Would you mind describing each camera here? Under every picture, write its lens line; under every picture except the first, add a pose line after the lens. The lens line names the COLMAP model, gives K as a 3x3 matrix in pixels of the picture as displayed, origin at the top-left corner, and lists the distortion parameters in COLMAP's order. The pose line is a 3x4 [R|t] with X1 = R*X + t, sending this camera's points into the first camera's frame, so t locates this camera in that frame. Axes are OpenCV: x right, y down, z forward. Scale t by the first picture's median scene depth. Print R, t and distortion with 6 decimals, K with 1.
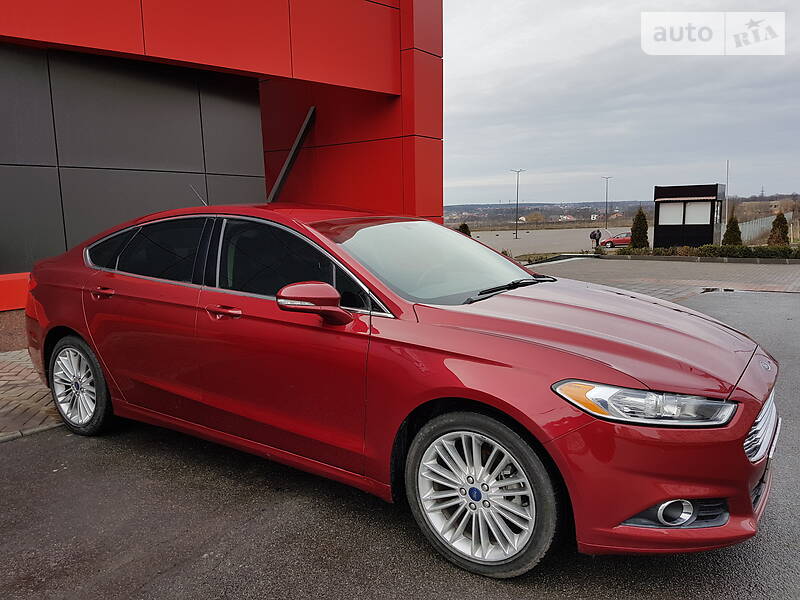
lens RADIAL K [[619.5, 0, 399.3], [0, 619.5, 307.1], [0, 0, 1]] dist [0.120558, -0.187332]
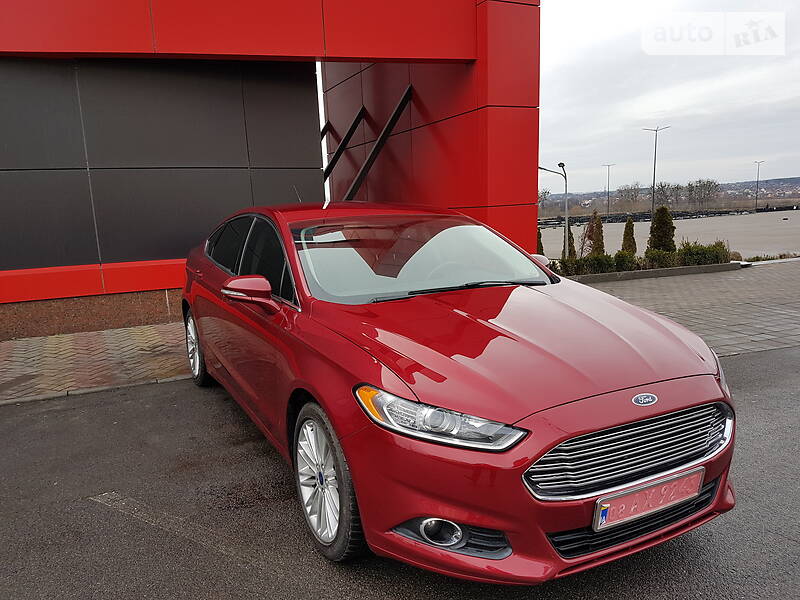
lens RADIAL K [[619.5, 0, 386.9], [0, 619.5, 301.2], [0, 0, 1]] dist [0.120558, -0.187332]
pose [[0.880258, 0.061756, -0.470460, 0.530145], [-0.050825, 0.998062, 0.035917, -0.039734], [0.471766, -0.007705, 0.881690, 0.074168]]
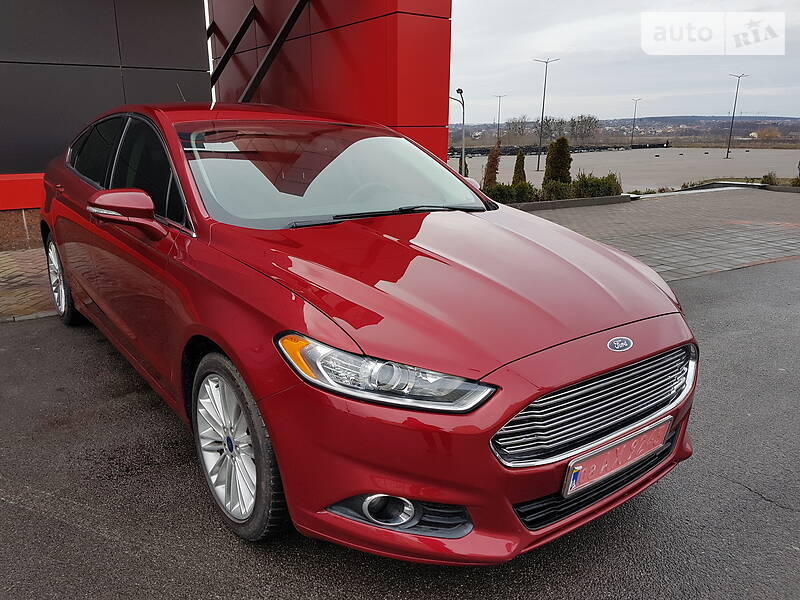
lens RADIAL K [[619.5, 0, 393.3], [0, 619.5, 309.1], [0, 0, 1]] dist [0.120558, -0.187332]
pose [[0.949708, 0.112731, -0.292142, 0.429049], [-0.070933, 0.986147, 0.149941, -0.028171], [0.304998, -0.121678, 0.944548, 0.191853]]
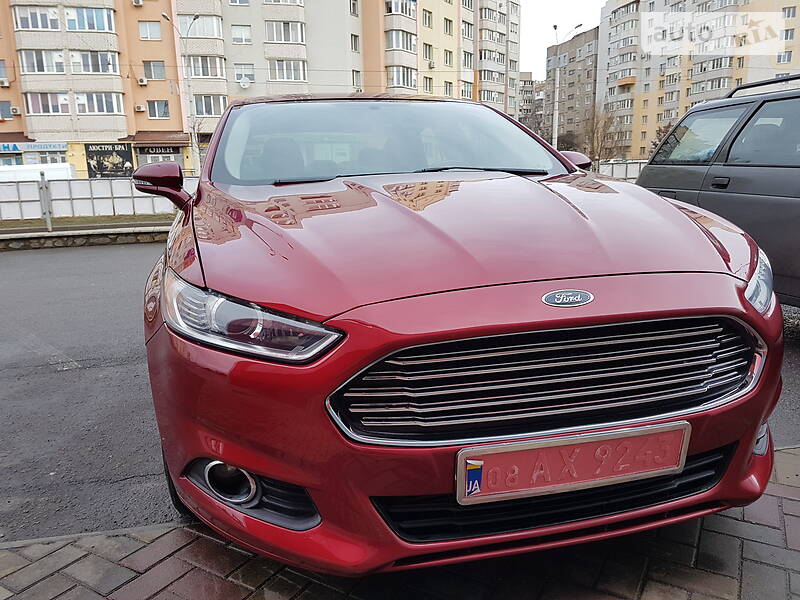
lens RADIAL K [[645.9, 0, 394.1], [0, 645.9, 296.7], [0, 0, 1]] dist [0.049140, -0.041618]
pose [[0.744254, 0.103763, -0.659787, 0.652839], [-0.064919, 0.994419, 0.083159, 0.047104], [0.664734, -0.019059, 0.746837, 0.411890]]
